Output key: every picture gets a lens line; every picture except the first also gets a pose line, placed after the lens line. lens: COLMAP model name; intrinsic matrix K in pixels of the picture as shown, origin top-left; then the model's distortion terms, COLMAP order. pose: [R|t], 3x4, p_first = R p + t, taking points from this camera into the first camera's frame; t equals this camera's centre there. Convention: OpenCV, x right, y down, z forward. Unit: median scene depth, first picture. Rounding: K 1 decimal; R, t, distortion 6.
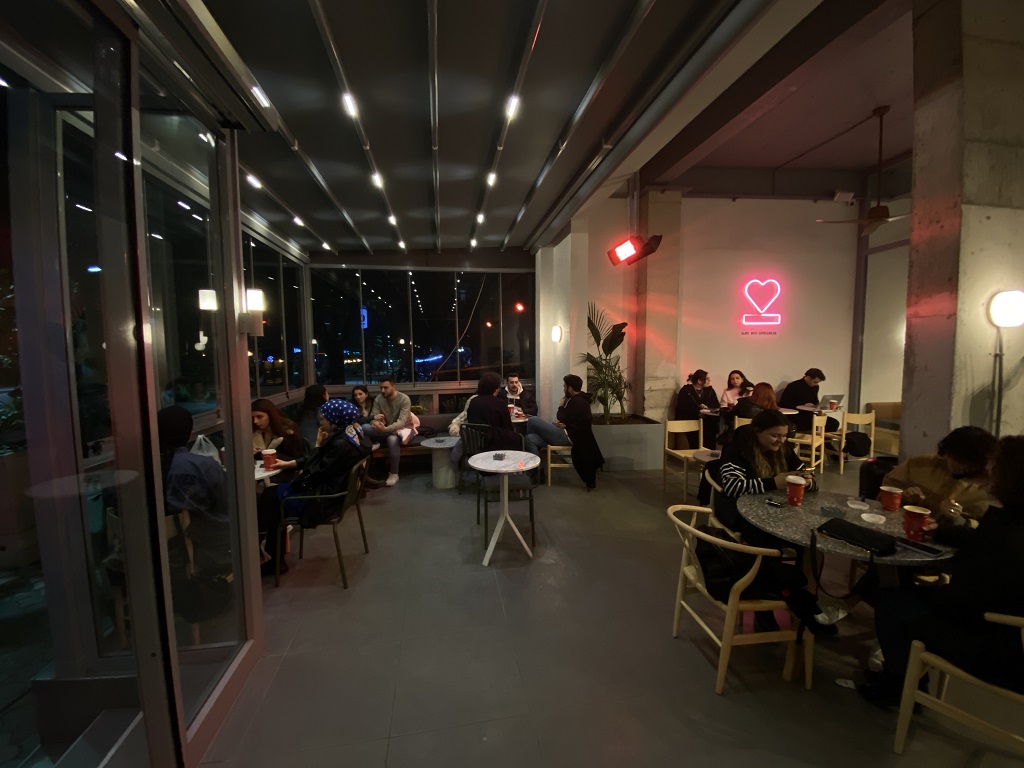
lens RADIAL K [[410.1, 0, 512.0], [0, 410.1, 384.0], [0, 0, 1]] dist [0.008025, -0.016338]
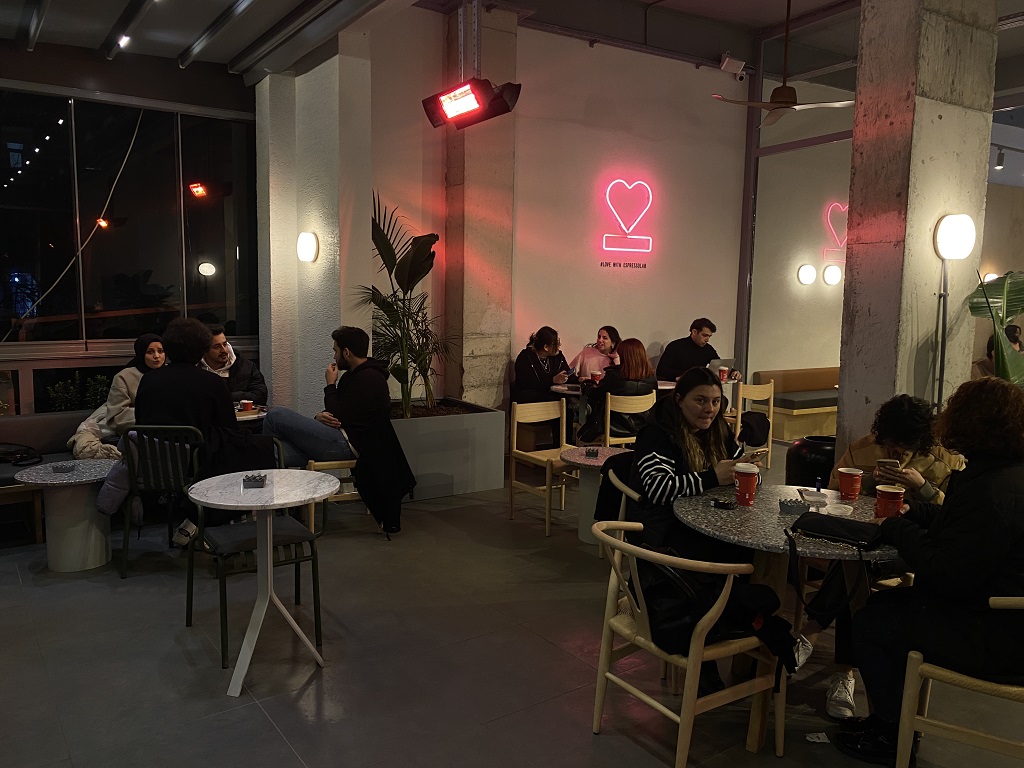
lens RADIAL K [[772.0, 0, 512.0], [0, 772.0, 384.0], [0, 0, 1]] dist [0.061233, -0.082902]
pose [[0.890761, -0.025878, 0.453734, -0.137251], [0.010982, 0.999312, 0.035436, 0.021422], [-0.454339, -0.026582, 0.890432, 0.005506]]
